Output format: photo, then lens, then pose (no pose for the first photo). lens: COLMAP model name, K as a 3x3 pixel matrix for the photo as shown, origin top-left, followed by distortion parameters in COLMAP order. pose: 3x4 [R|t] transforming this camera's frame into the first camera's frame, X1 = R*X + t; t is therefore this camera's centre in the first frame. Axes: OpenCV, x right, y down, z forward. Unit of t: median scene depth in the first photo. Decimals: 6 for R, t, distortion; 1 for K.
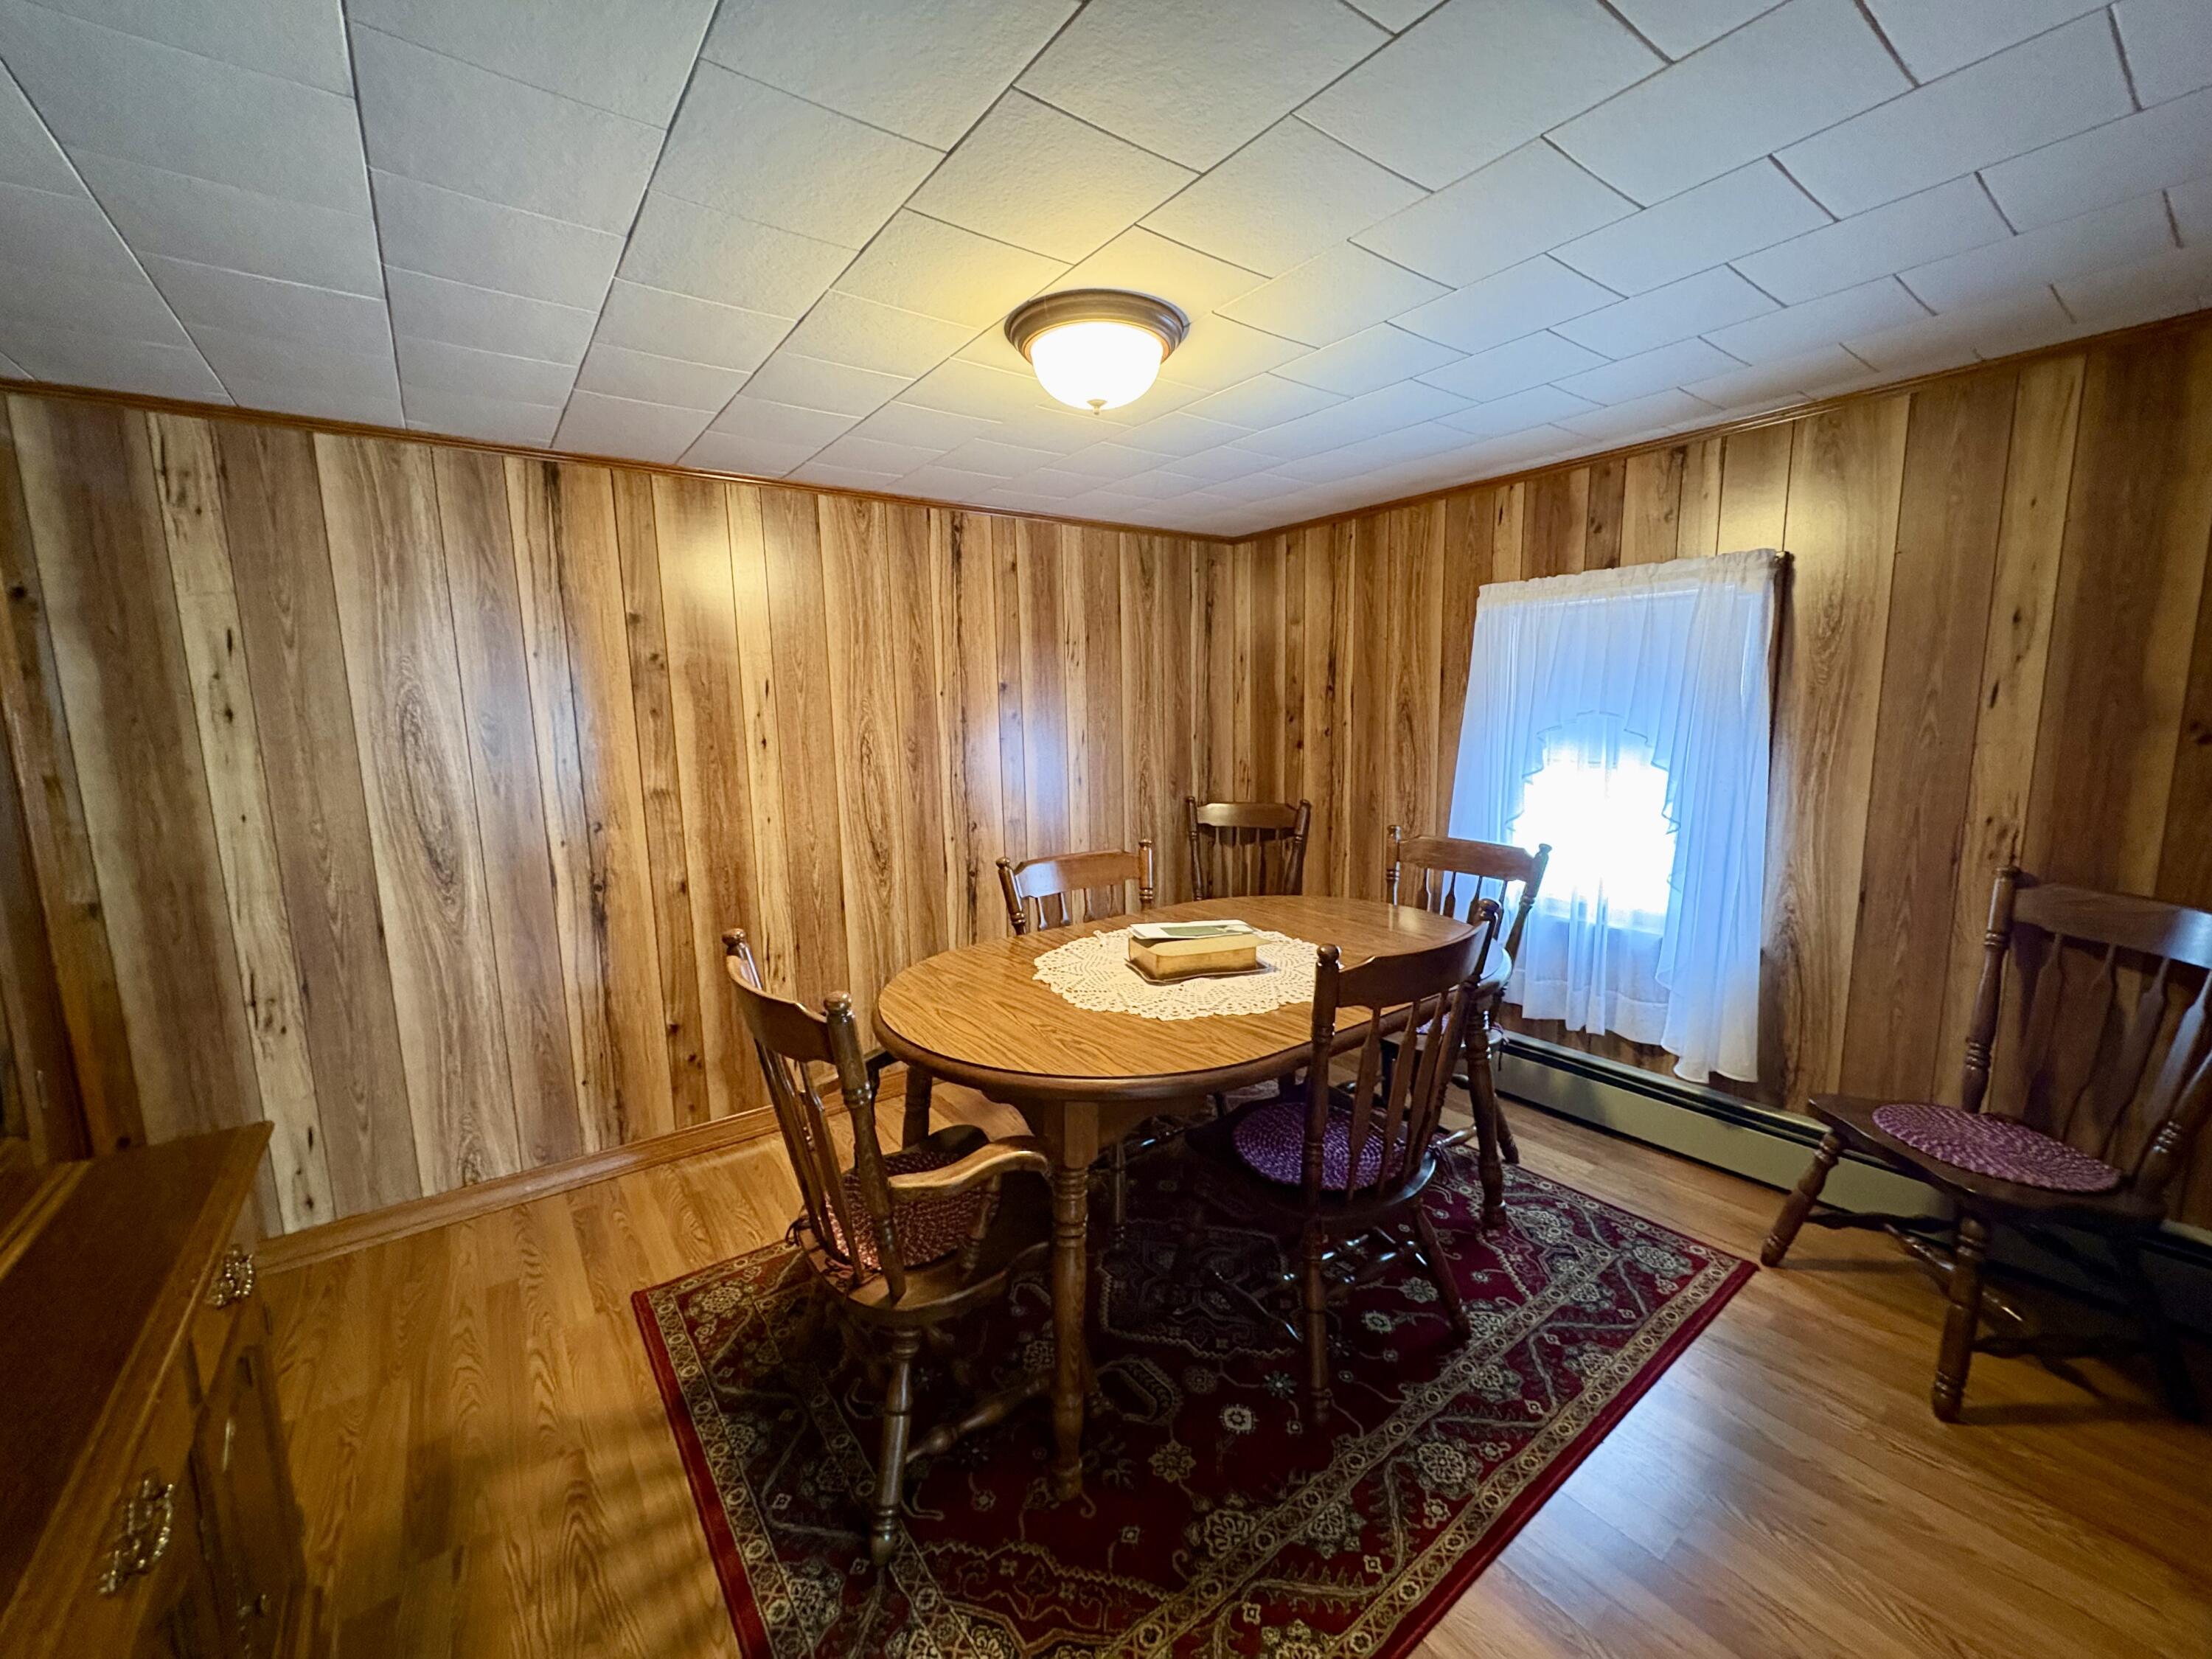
lens RADIAL K [[881.1, 0, 1102.1], [0, 881.1, 828.4], [0, 0, 1]] dist [0.000828, -0.000017]
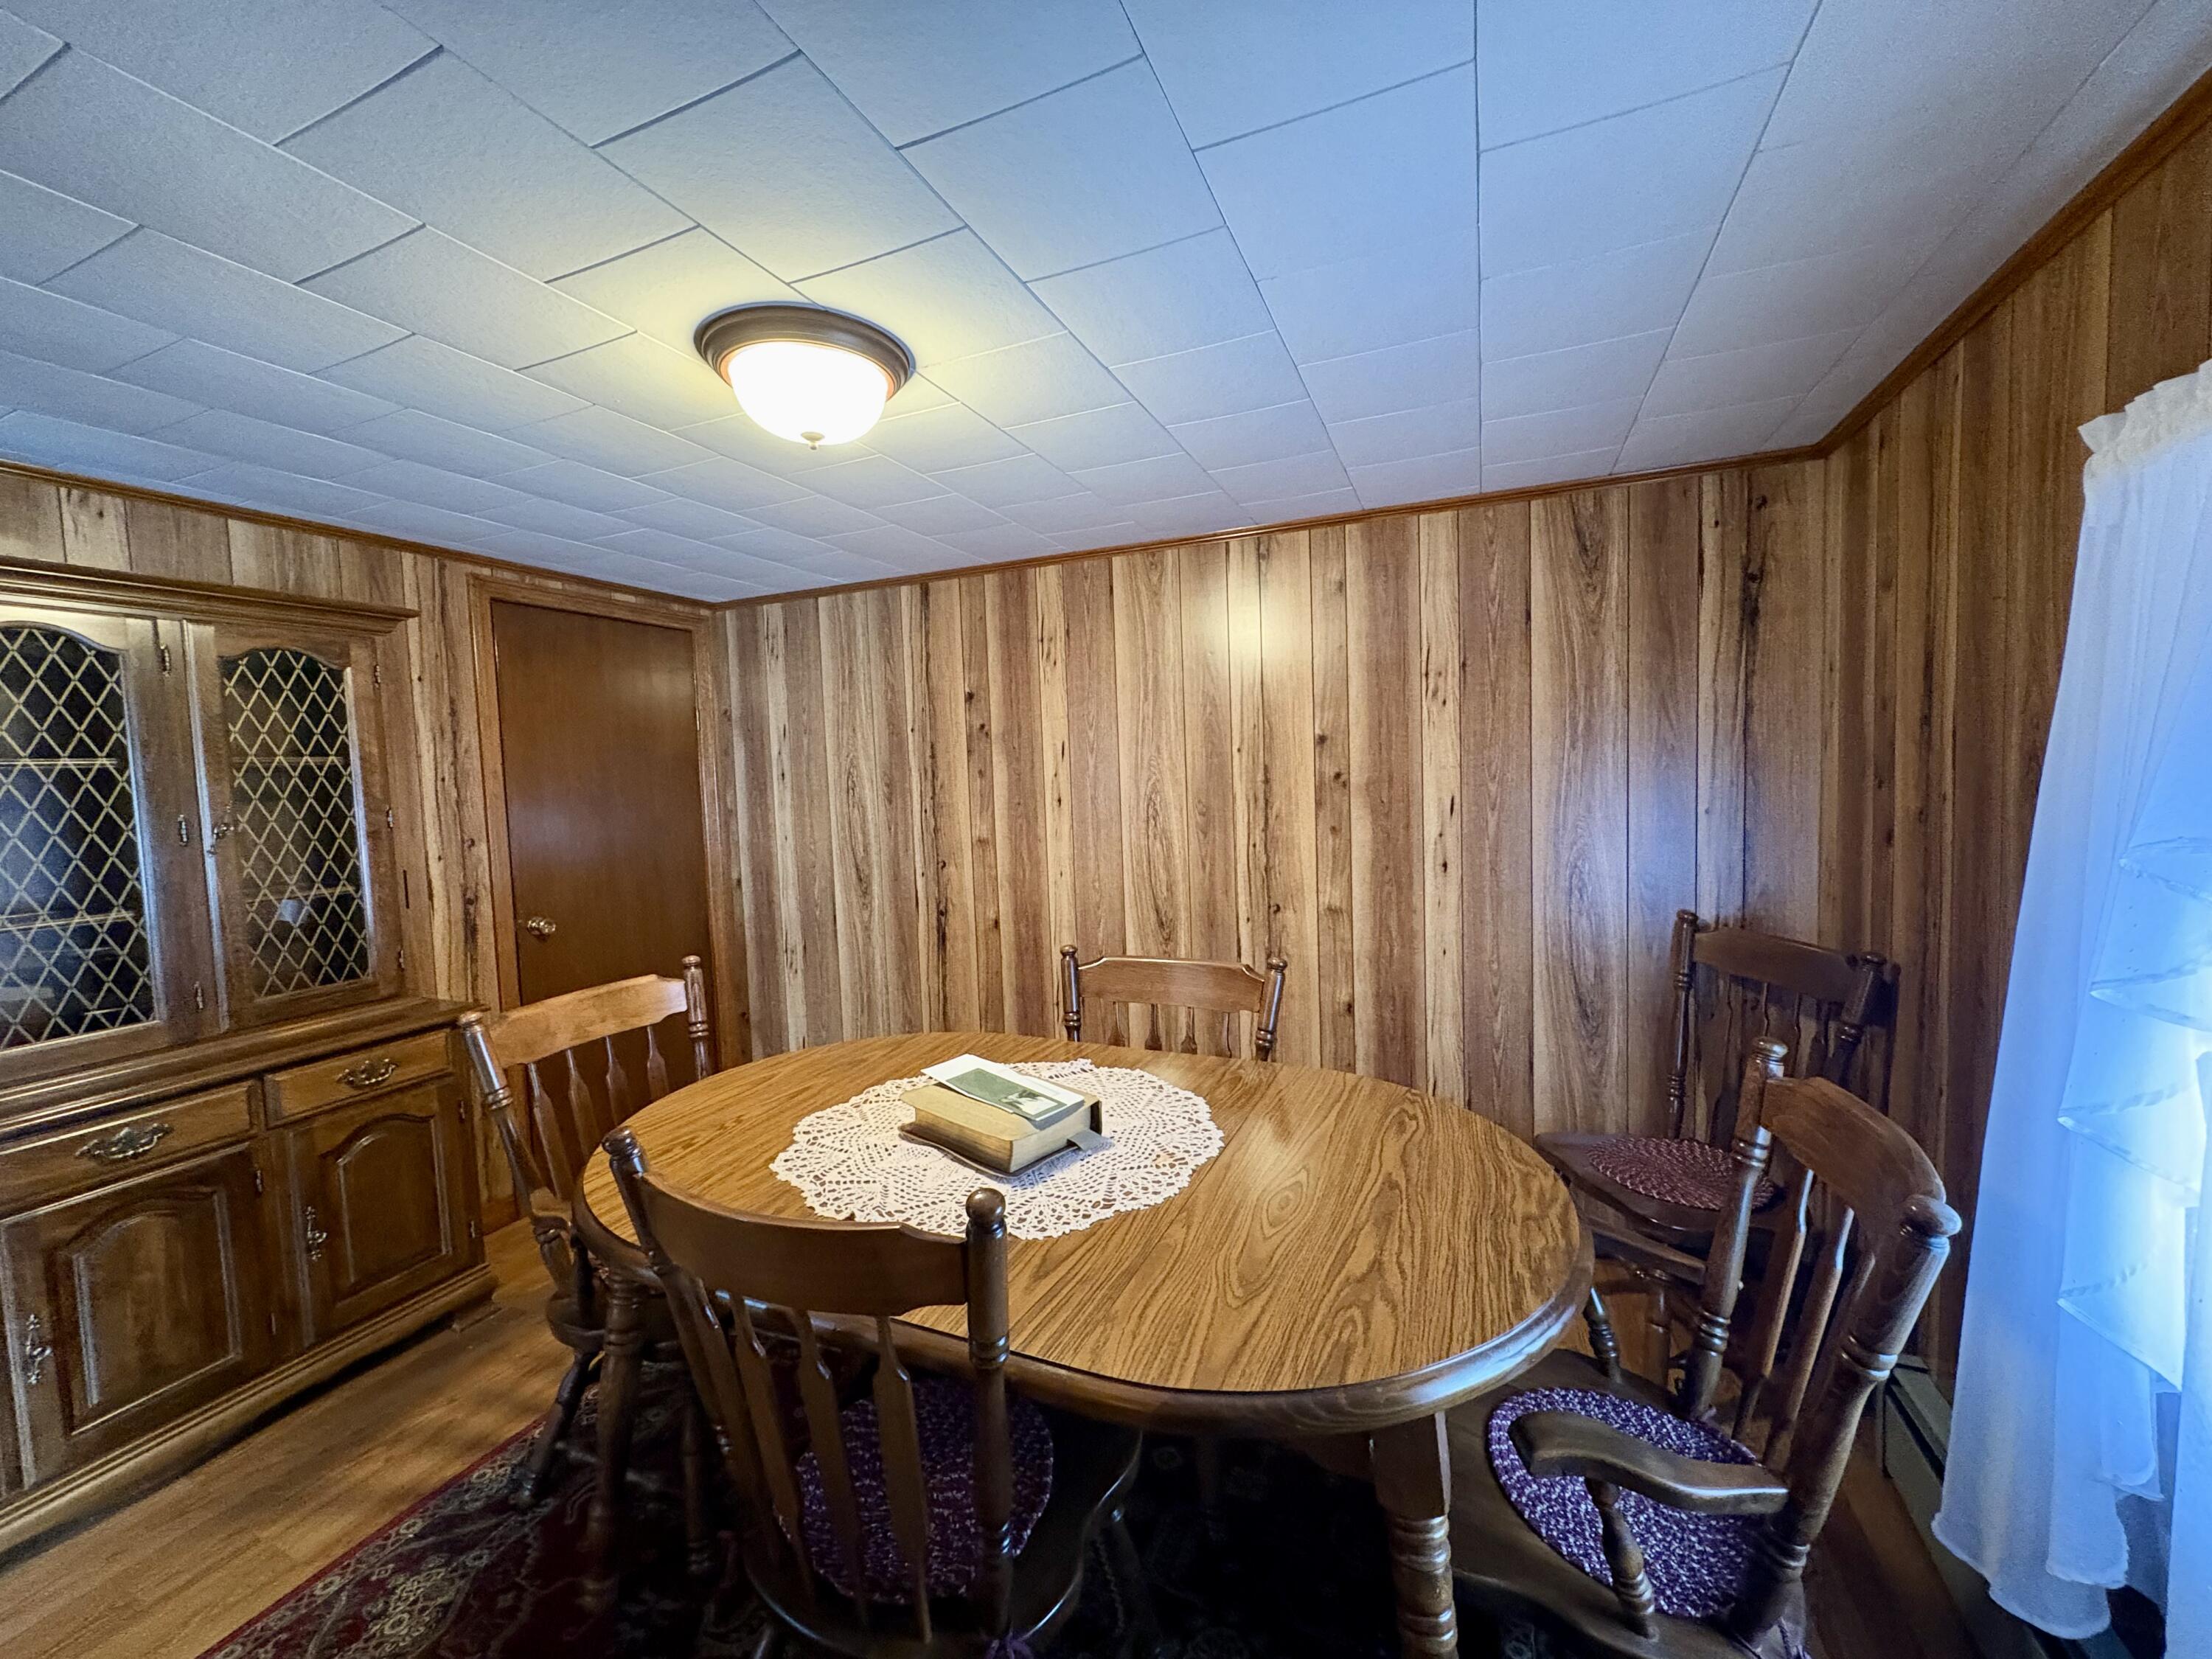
lens RADIAL K [[881.1, 0, 1106.5], [0, 881.1, 828.2], [0, 0, 1]] dist [0.000828, -0.000017]
pose [[0.500273, 0.061949, -0.863649, 0.551913], [-0.100790, 0.994823, 0.012975, -0.082394], [0.859982, 0.080556, 0.503927, 0.505082]]
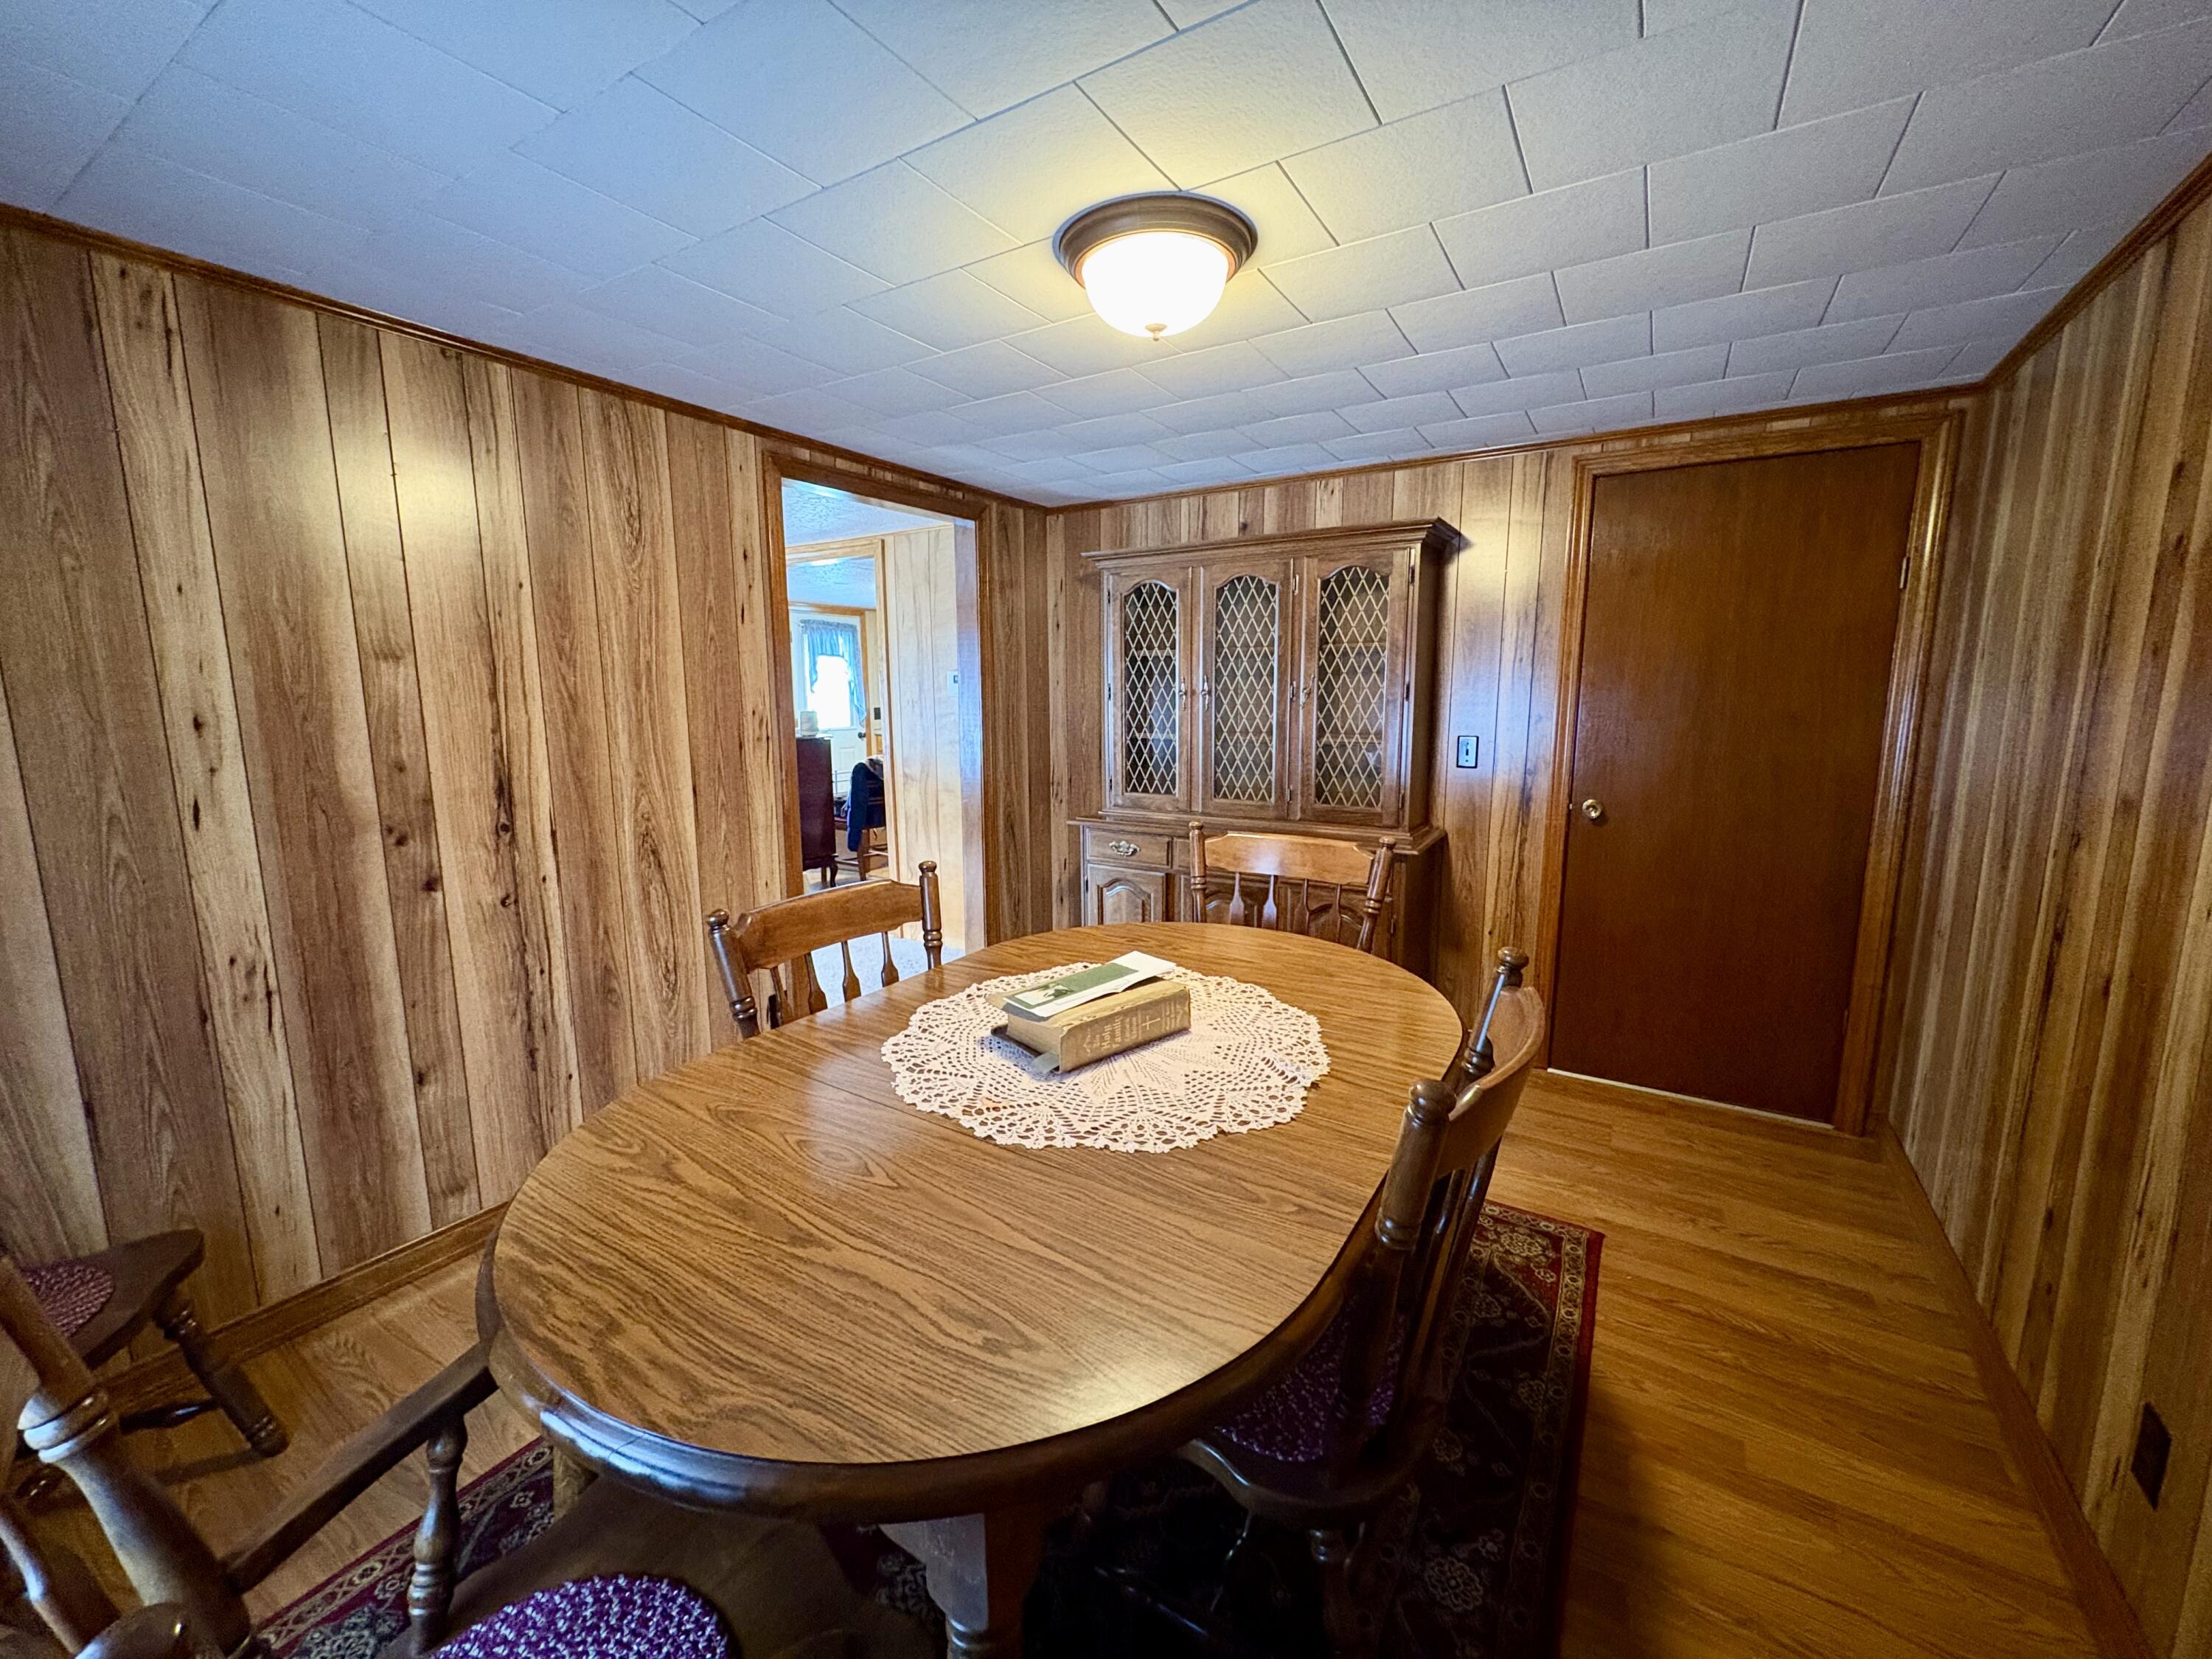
lens RADIAL K [[881.1, 0, 1102.3], [0, 881.1, 825.1], [0, 0, 1]] dist [0.000828, -0.000017]
pose [[-0.933754, 0.082626, -0.348248, 0.243196], [-0.025019, 0.955540, 0.293798, -0.156015], [0.357040, 0.283048, -0.890172, 1.160938]]
